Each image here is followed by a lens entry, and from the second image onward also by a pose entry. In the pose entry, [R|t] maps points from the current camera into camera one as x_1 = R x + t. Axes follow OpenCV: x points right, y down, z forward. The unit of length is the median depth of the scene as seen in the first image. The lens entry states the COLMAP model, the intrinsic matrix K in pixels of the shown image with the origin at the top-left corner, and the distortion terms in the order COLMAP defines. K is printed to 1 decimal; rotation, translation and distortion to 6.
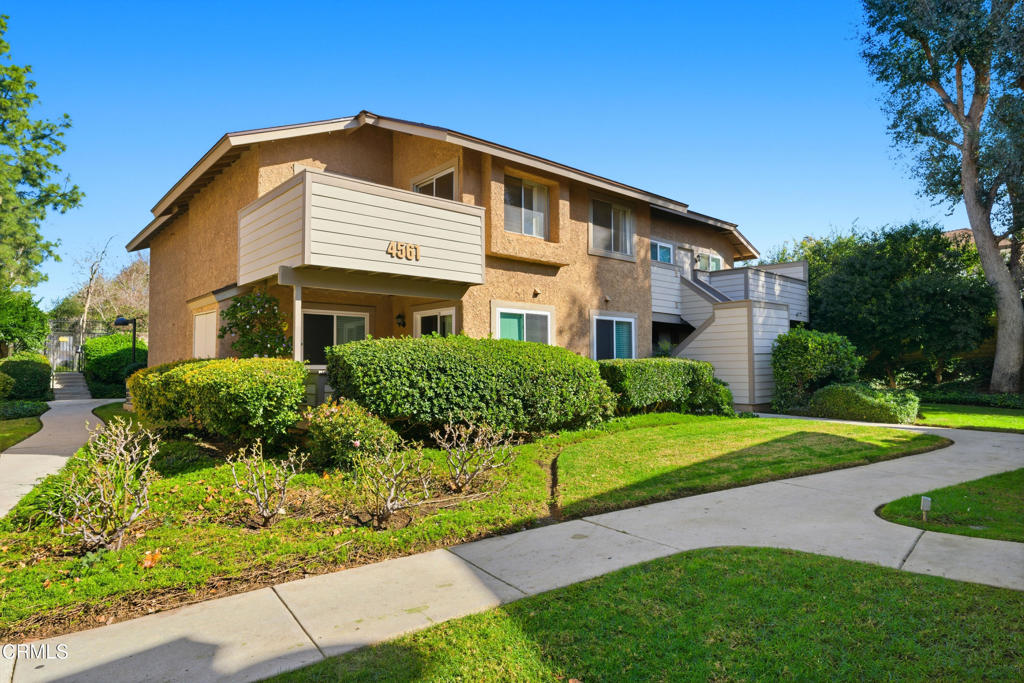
lens RADIAL K [[602.8, 0, 511.3], [0, 602.8, 341.8], [0, 0, 1]] dist [-0.007015, -0.000185]
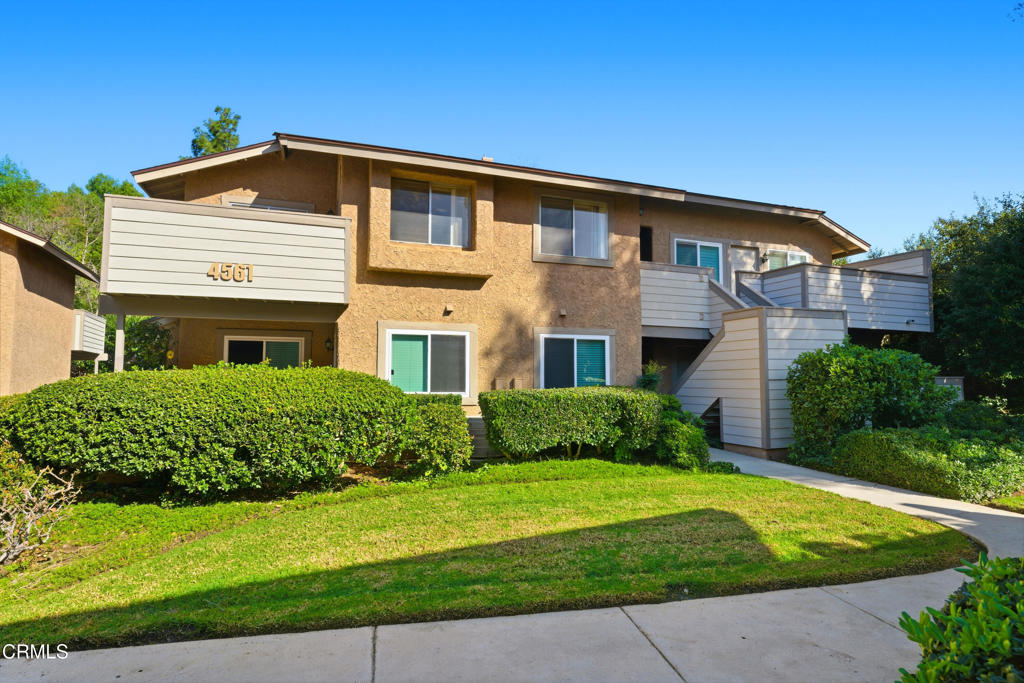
lens RADIAL K [[546.5, 0, 512.3], [0, 546.5, 344.2], [0, 0, 1]] dist [-0.004322, 0.000001]
pose [[0.929548, -0.019369, -0.368191, 0.377989], [0.011420, 0.999653, -0.023756, -0.011820], [0.368523, 0.017878, 0.929447, 0.278906]]
